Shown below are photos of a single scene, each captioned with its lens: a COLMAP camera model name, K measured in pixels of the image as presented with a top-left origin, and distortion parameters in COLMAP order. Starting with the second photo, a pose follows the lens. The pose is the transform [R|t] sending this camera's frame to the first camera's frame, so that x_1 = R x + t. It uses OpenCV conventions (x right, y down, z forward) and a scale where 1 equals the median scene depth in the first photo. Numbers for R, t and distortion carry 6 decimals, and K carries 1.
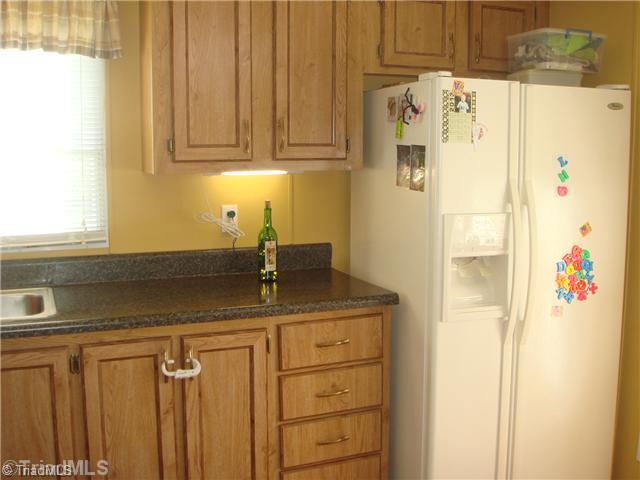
lens RADIAL K [[735.5, 0, 320.0], [0, 735.5, 240.0], [0, 0, 1]] dist [-0.198884, 0.204121]
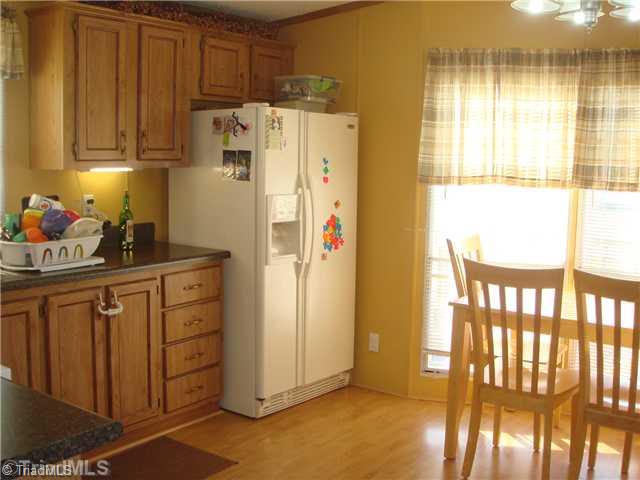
lens RADIAL K [[735.5, 0, 320.0], [0, 735.5, 240.0], [0, 0, 1]] dist [-0.198884, 0.204121]
pose [[0.851775, -0.046123, 0.521874, -0.517573], [0.048427, 0.998784, 0.009232, 0.047906], [-0.521665, 0.017409, 0.852973, -0.361276]]
